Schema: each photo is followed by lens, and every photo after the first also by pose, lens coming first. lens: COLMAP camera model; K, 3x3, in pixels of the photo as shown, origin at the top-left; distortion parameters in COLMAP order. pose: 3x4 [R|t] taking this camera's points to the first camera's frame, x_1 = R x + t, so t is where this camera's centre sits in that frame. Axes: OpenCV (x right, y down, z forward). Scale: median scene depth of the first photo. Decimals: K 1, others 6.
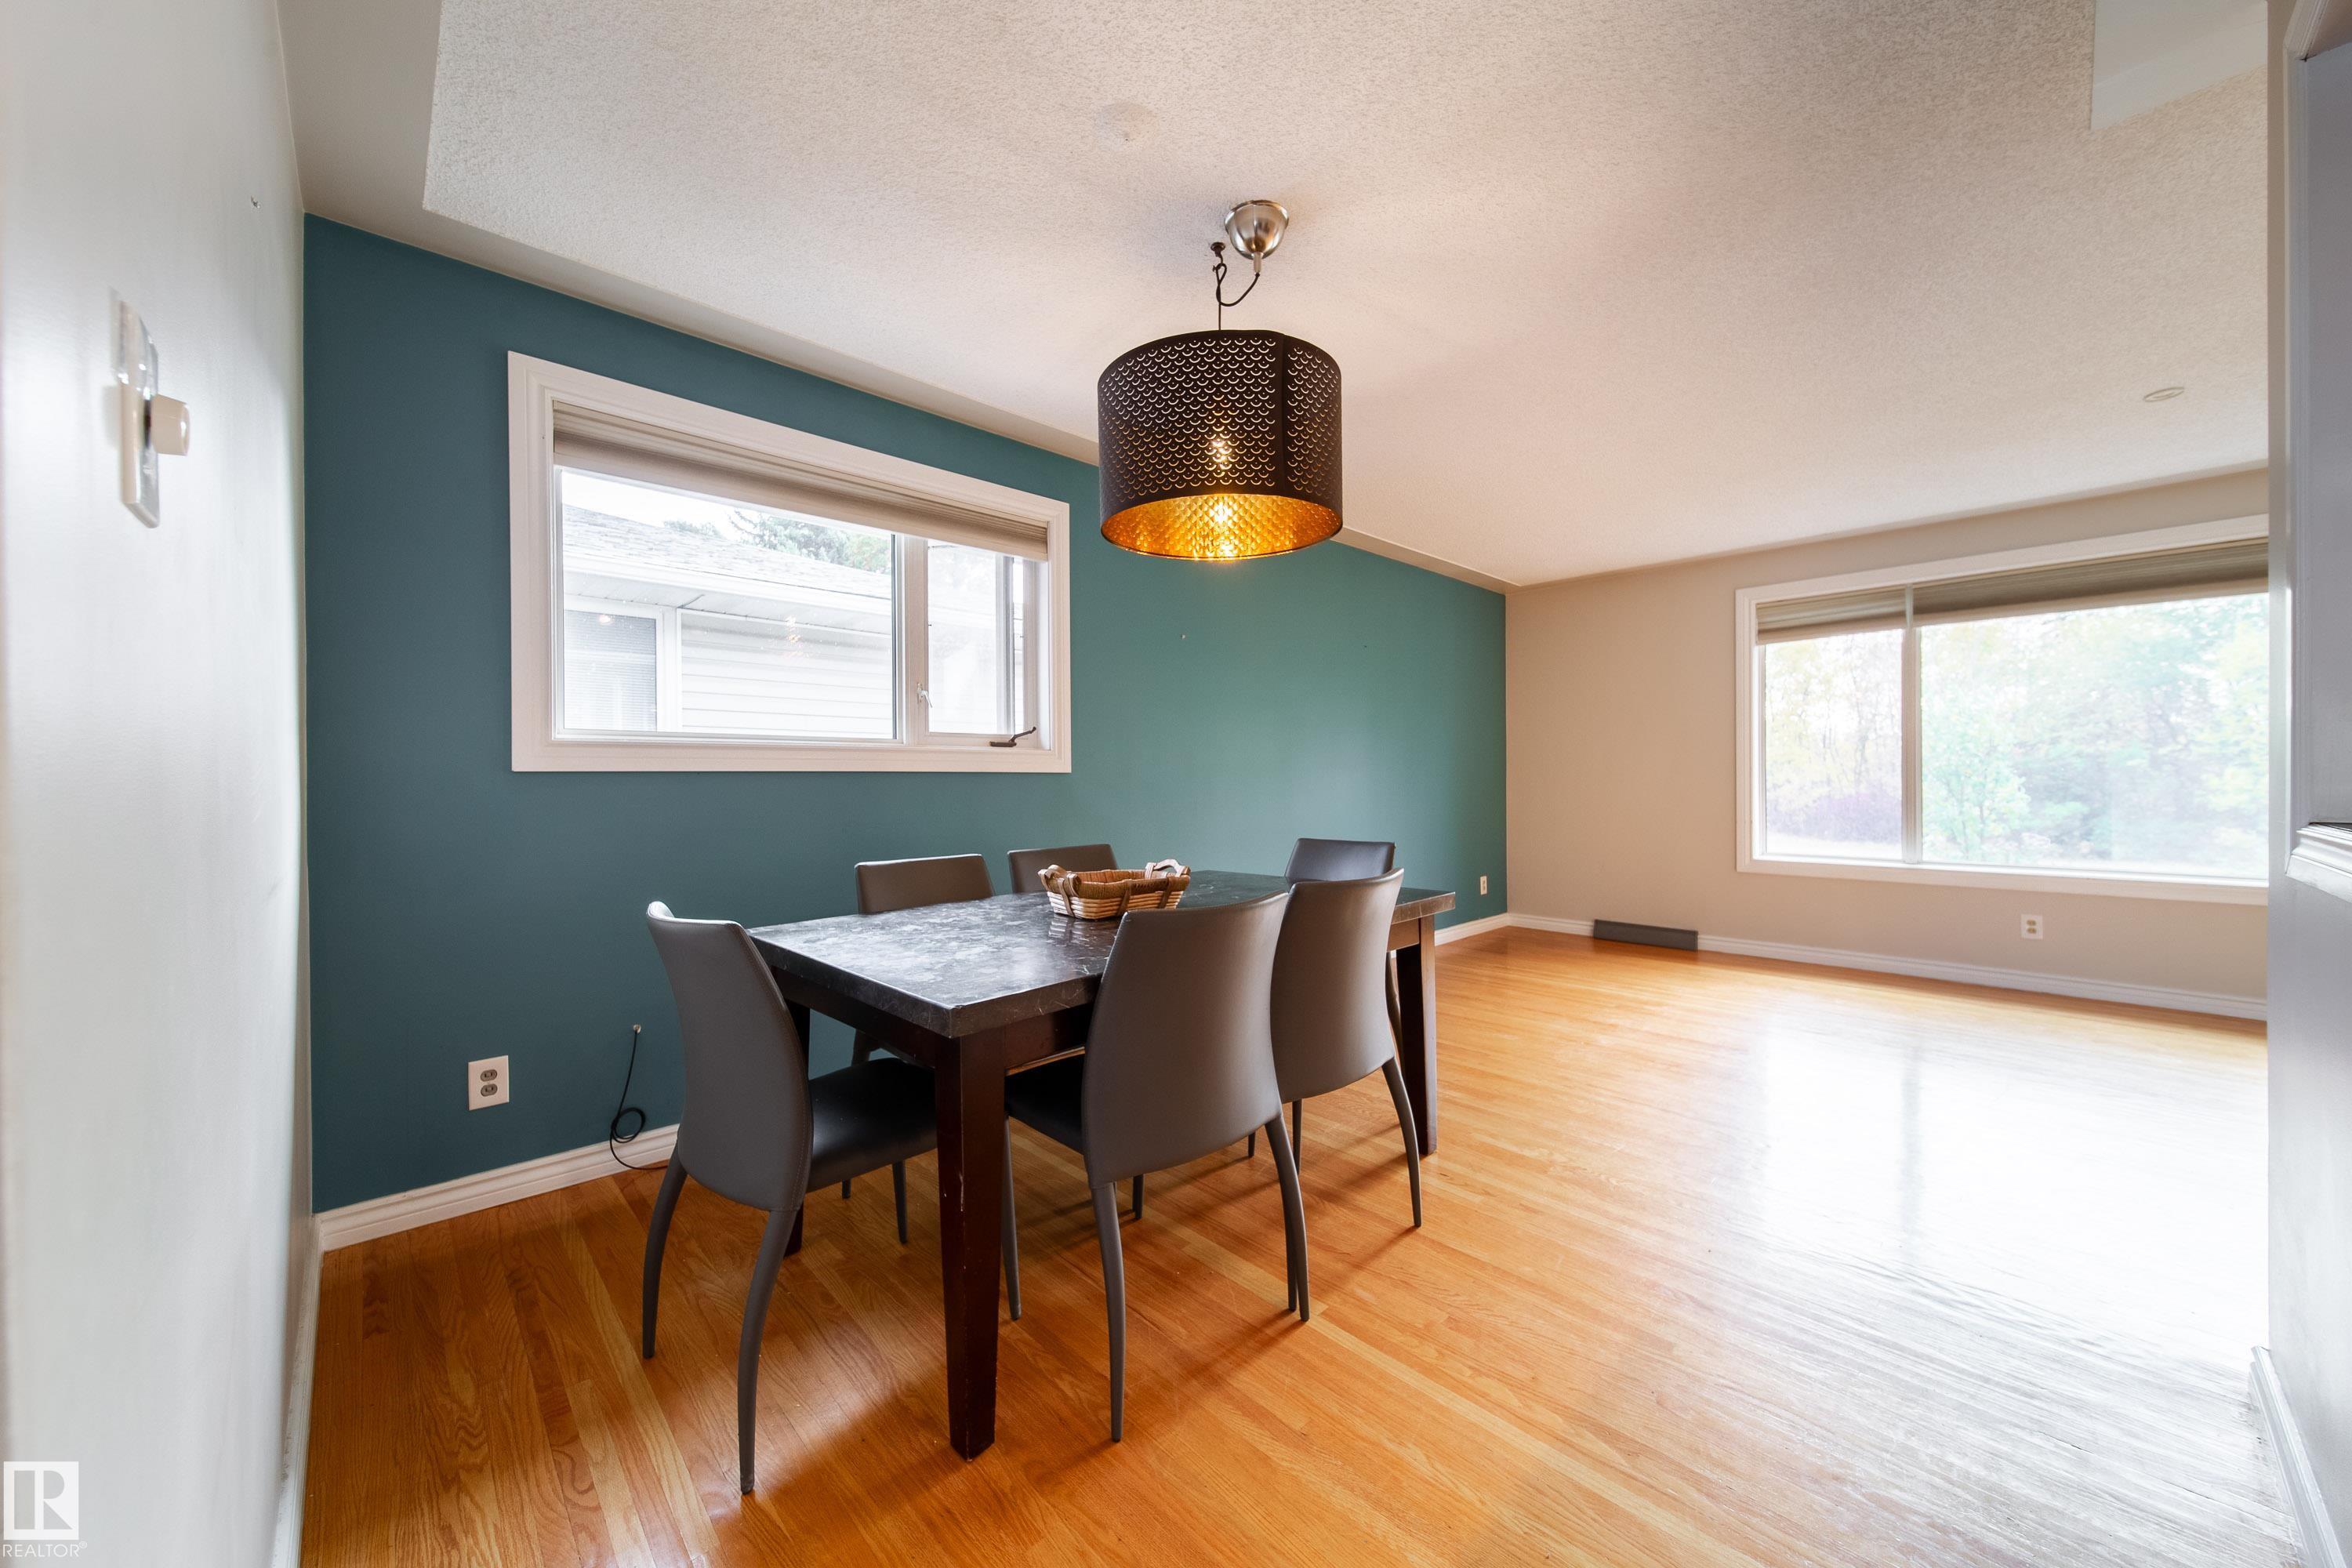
lens RADIAL K [[846.9, 0, 1171.4], [0, 846.9, 781.7], [0, 0, 1]] dist [0.005799, -0.002546]
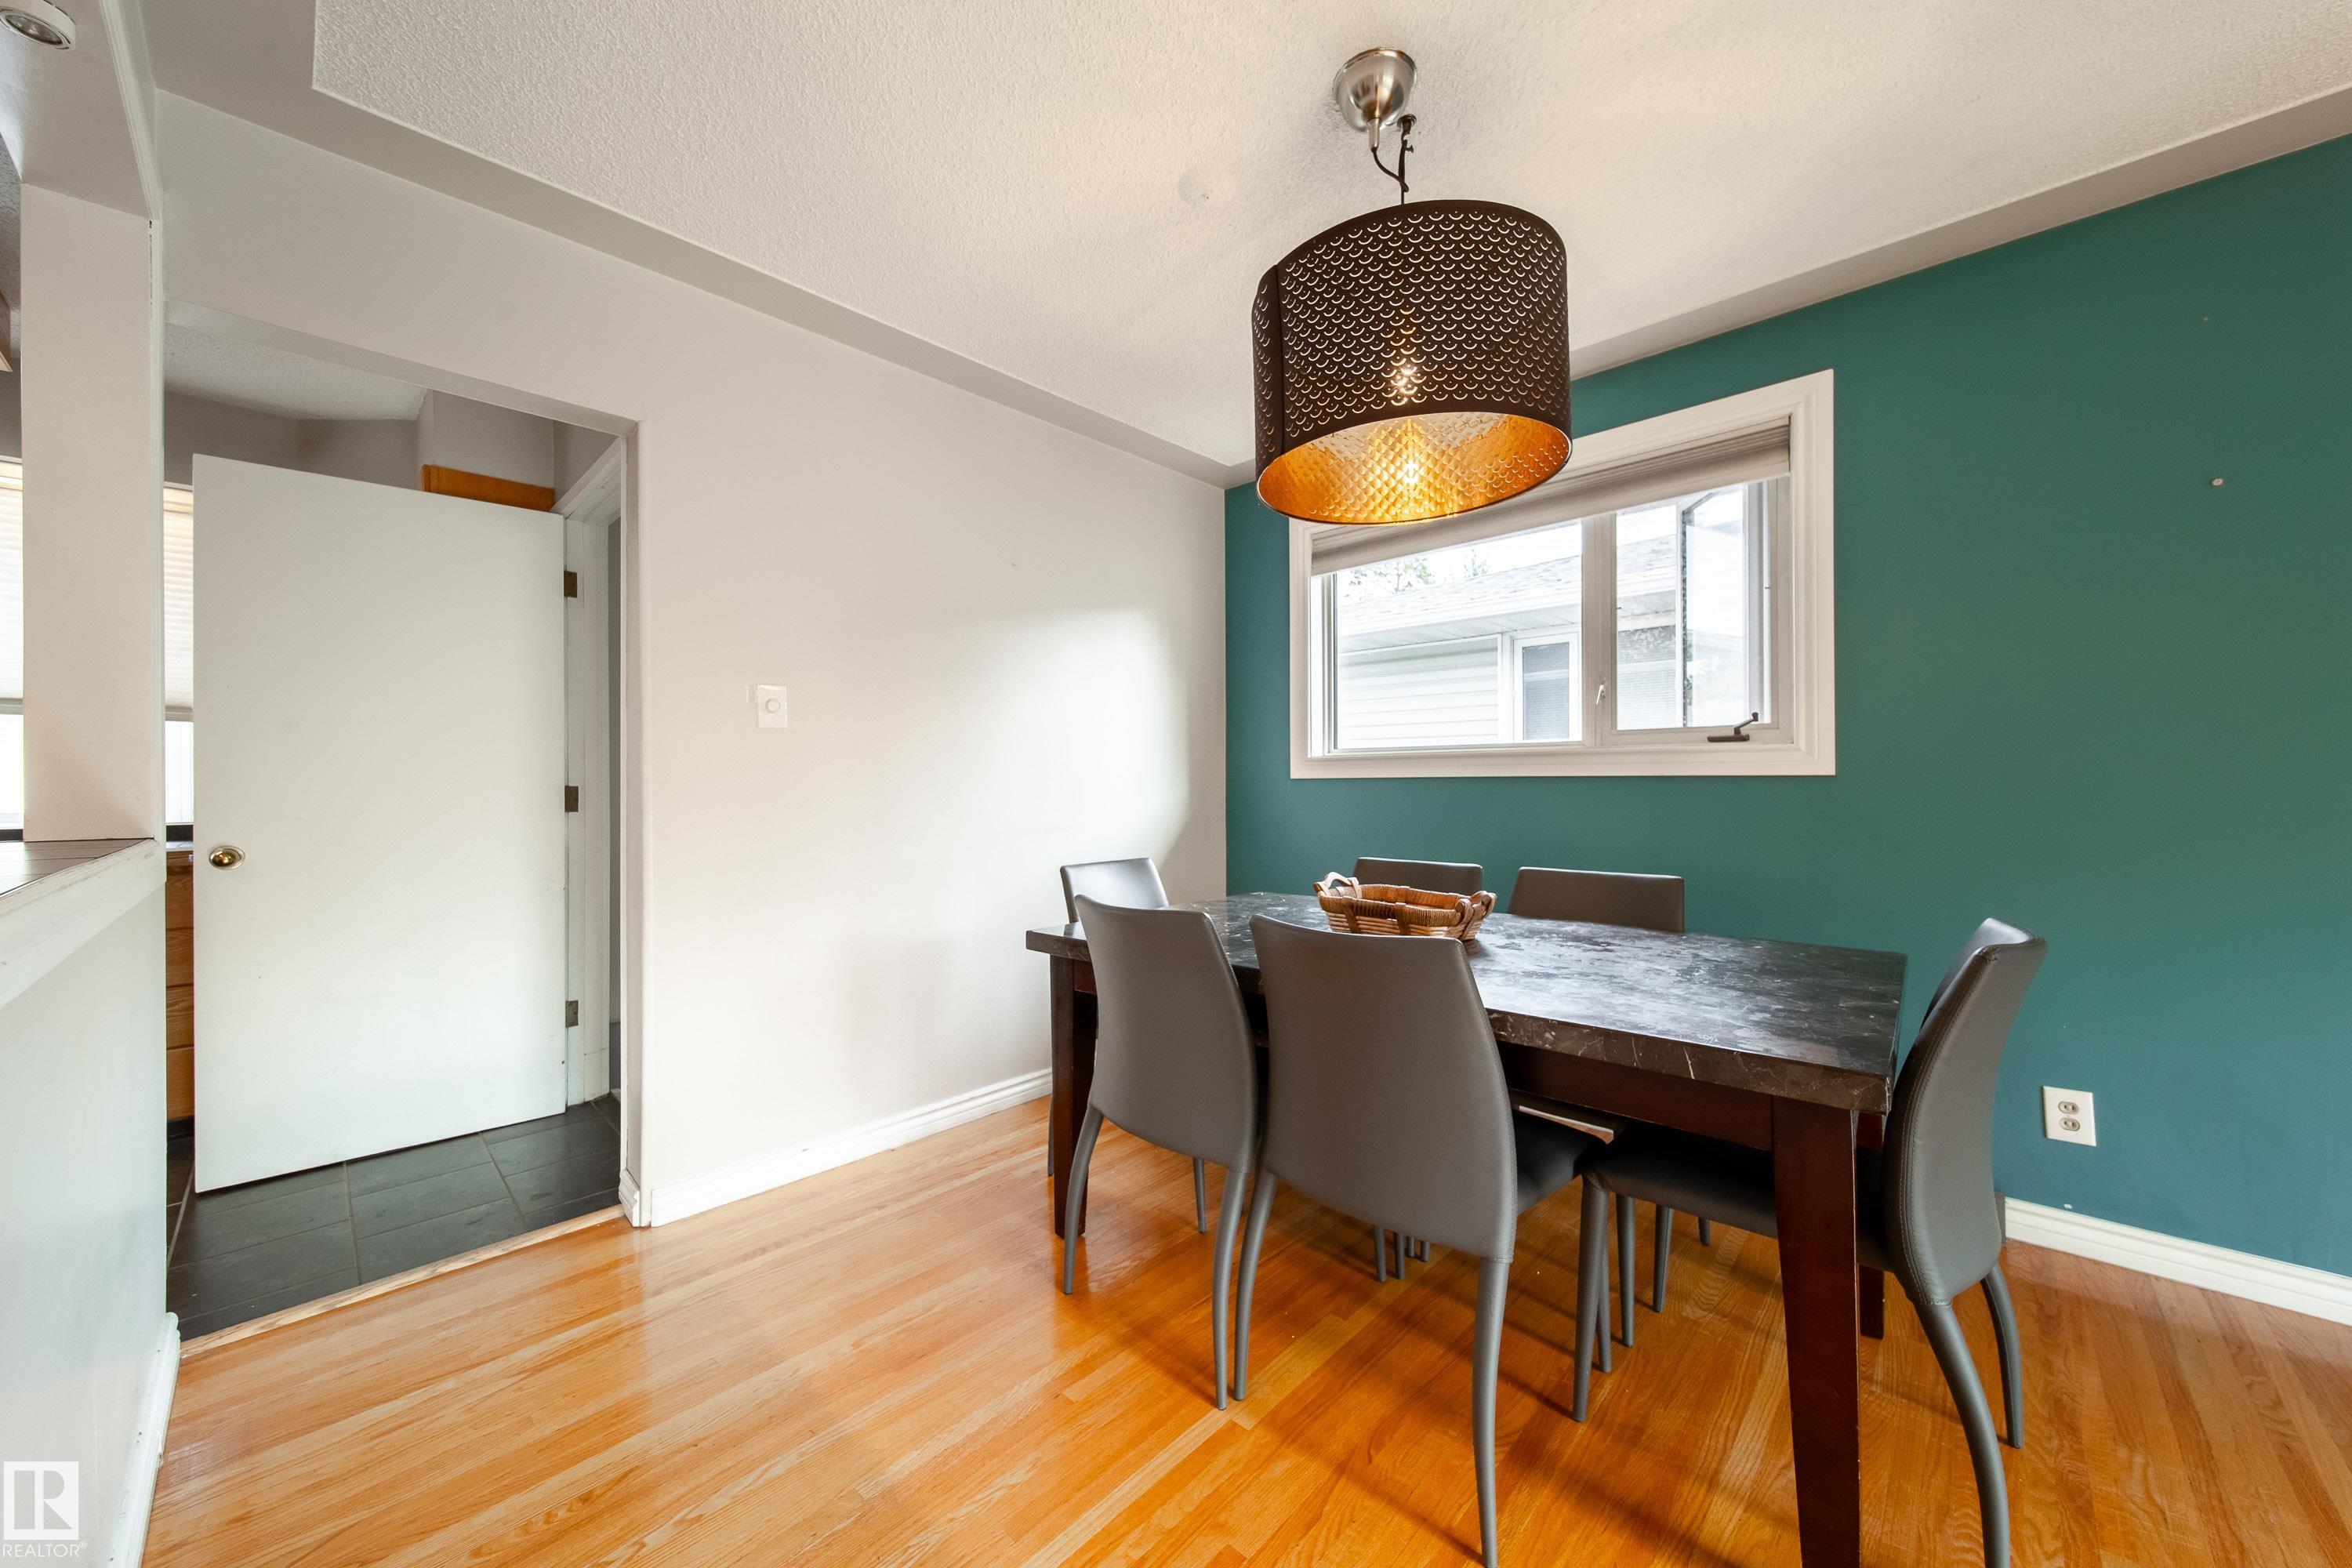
lens RADIAL K [[846.9, 0, 1185.0], [0, 846.9, 791.0], [0, 0, 1]] dist [0.005799, -0.002546]
pose [[0.055646, 0.014438, -0.998346, 0.387108], [0.001311, 0.999894, 0.014533, -0.007097], [0.998450, -0.002118, 0.055621, 0.345519]]
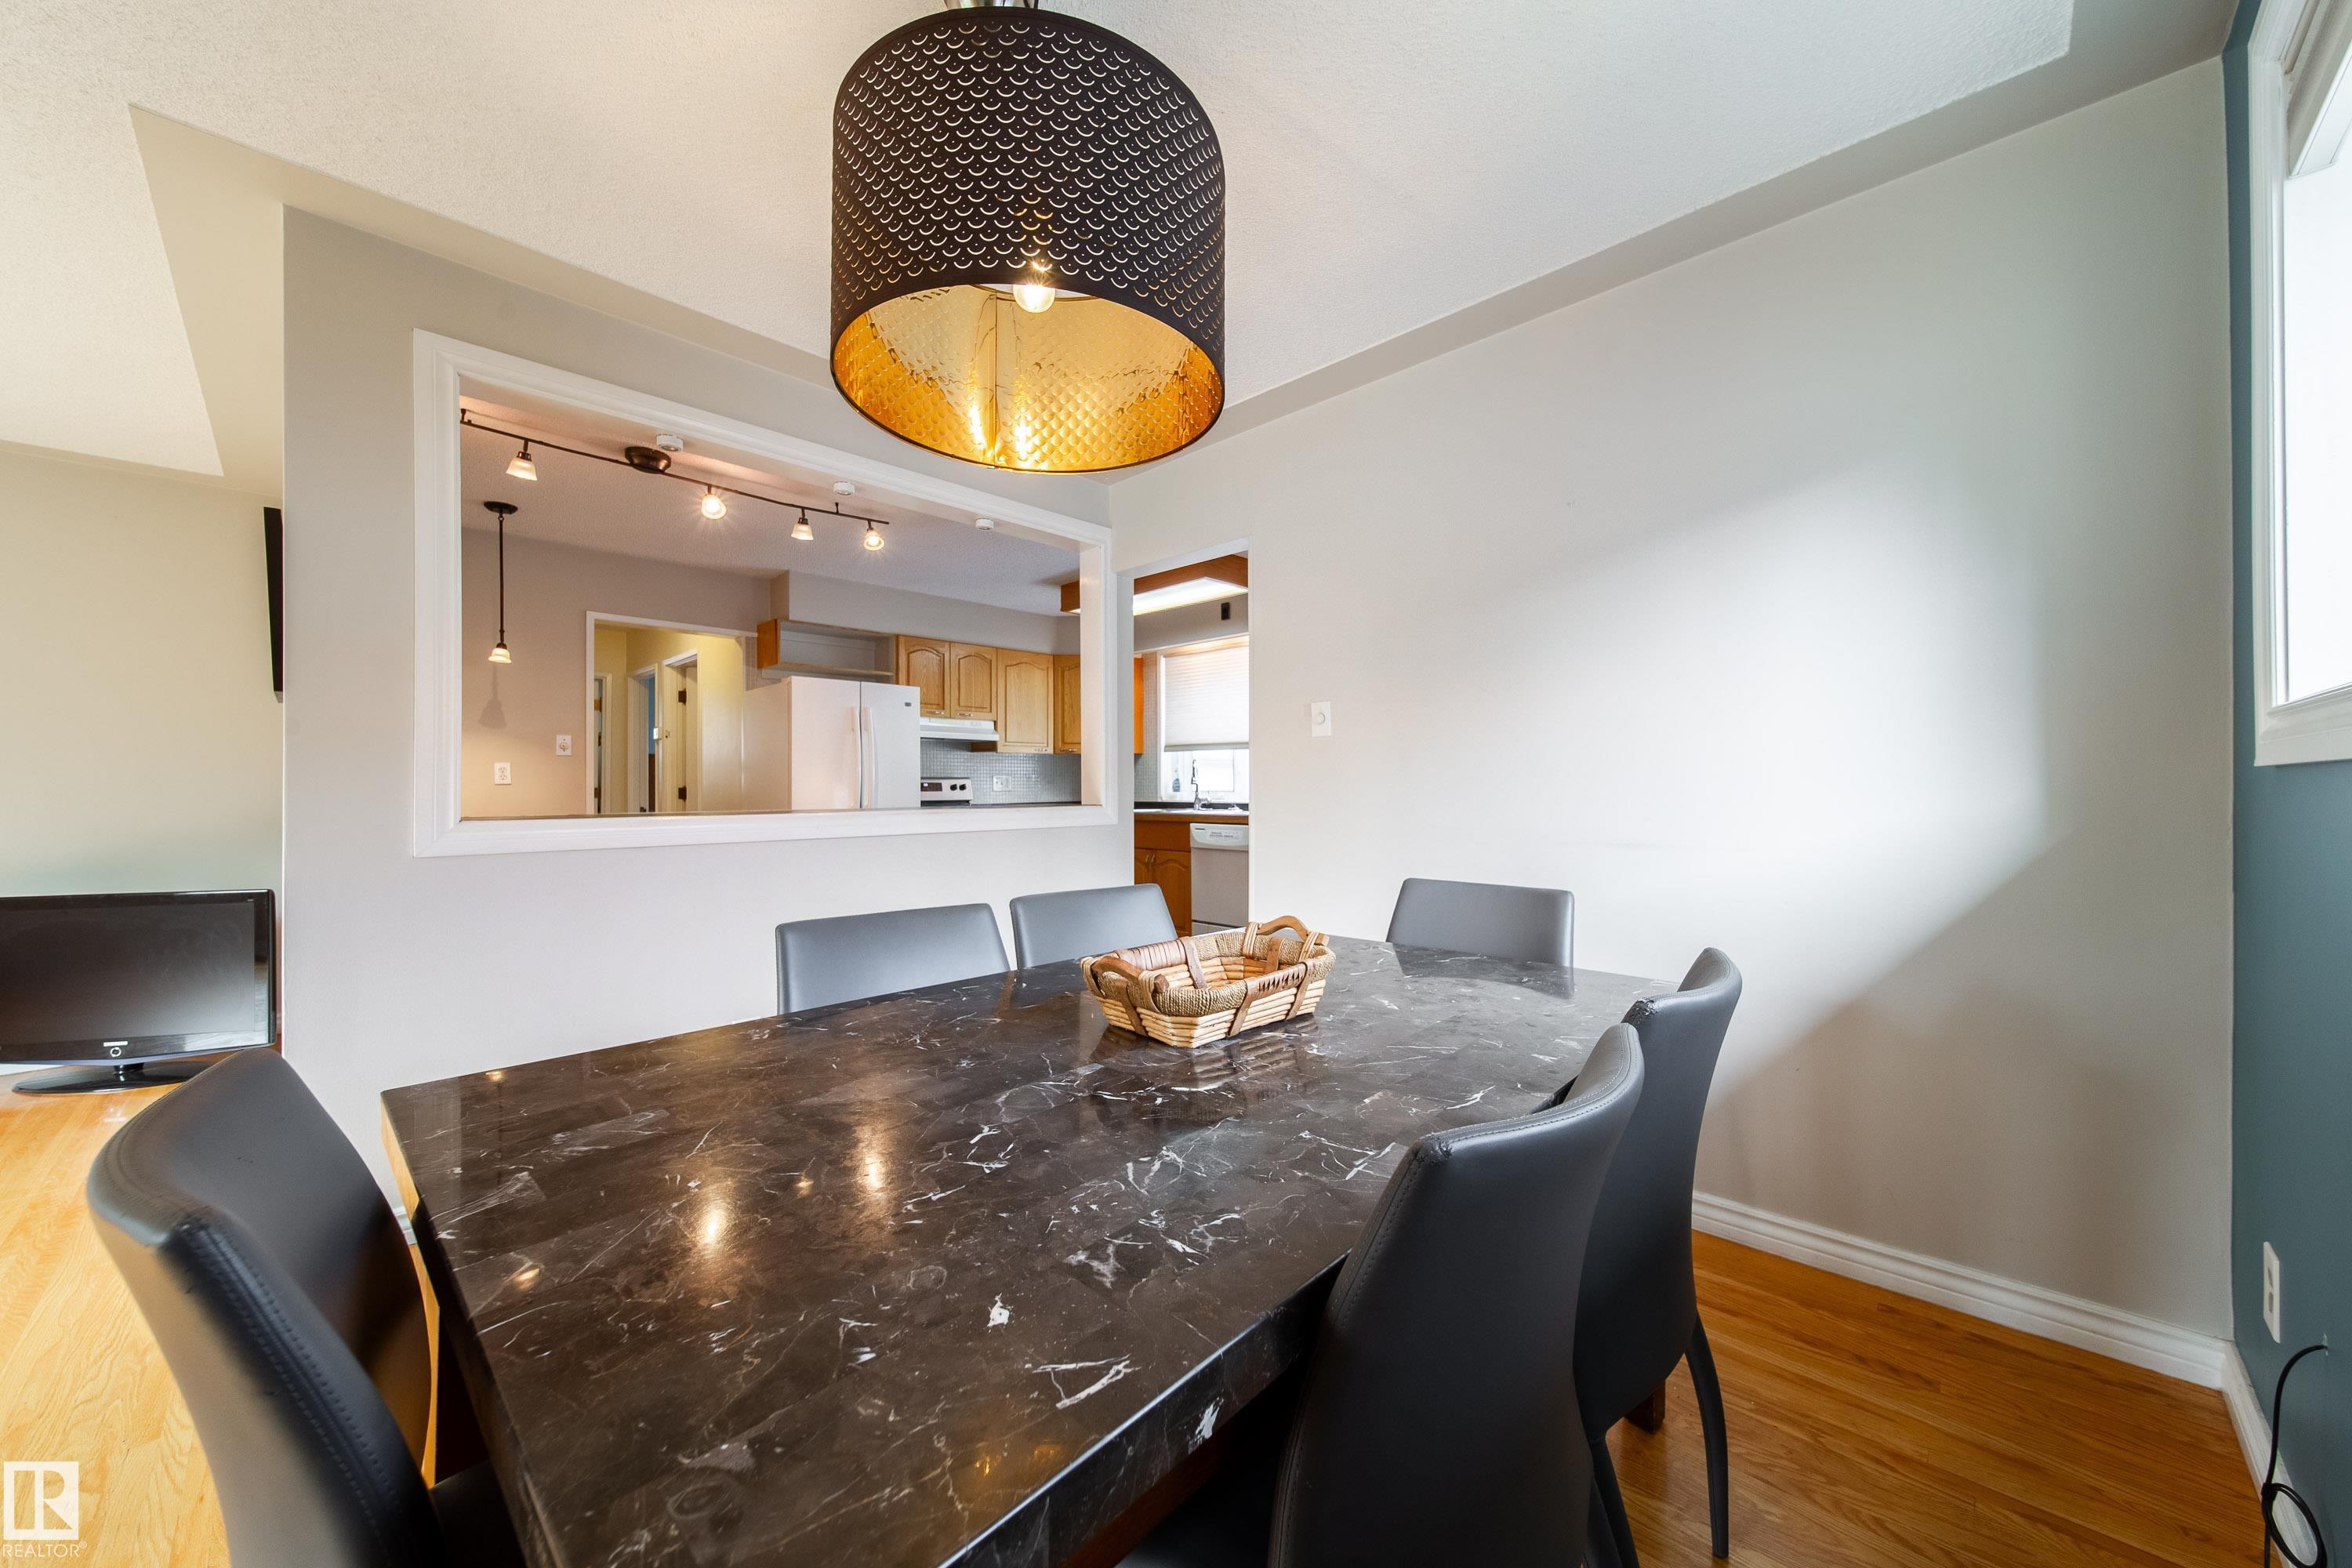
lens RADIAL K [[846.9, 0, 1176.3], [0, 846.9, 782.5], [0, 0, 1]] dist [0.005799, -0.002546]
pose [[-0.999460, 0.009735, -0.031388, -0.008021], [0.009711, 0.999952, 0.000930, -0.004102], [0.031395, 0.000625, -0.999507, 0.740514]]
